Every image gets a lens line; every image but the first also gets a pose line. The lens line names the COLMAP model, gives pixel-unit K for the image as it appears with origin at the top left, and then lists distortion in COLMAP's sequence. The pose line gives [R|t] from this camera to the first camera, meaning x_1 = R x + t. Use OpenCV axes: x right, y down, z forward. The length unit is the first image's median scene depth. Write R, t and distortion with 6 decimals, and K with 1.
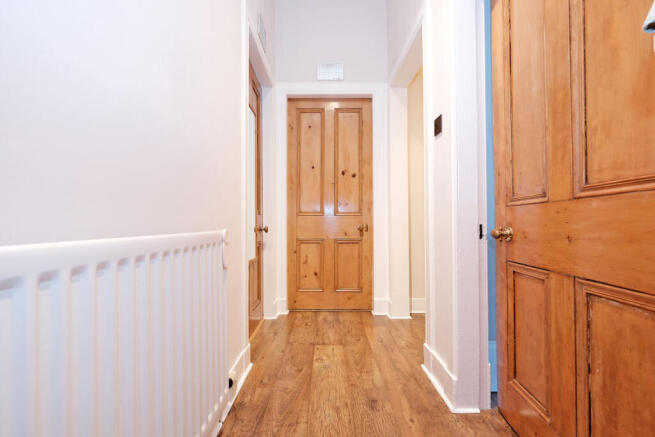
lens RADIAL K [[285.4, 0, 327.6], [0, 285.4, 219.2], [0, 0, 1]] dist [-0.005079, 0.000481]
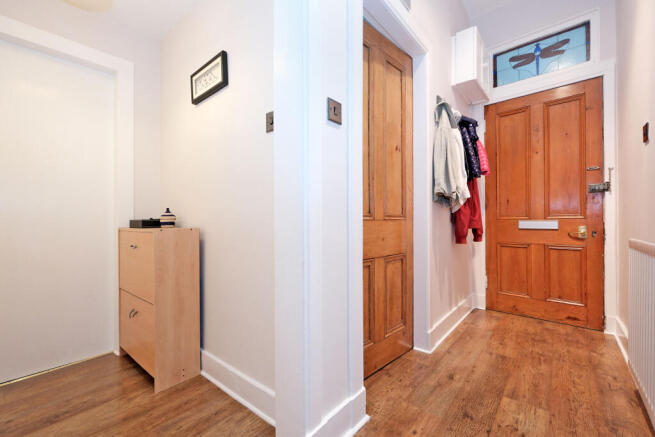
lens RADIAL K [[285.4, 0, 328.1], [0, 285.4, 221.2], [0, 0, 1]] dist [-0.005079, 0.000481]
pose [[-0.768931, 0.008341, 0.639277, -0.160922], [-0.000296, 0.999910, -0.013403, -0.031125], [-0.639332, -0.010496, -0.768860, 2.723706]]
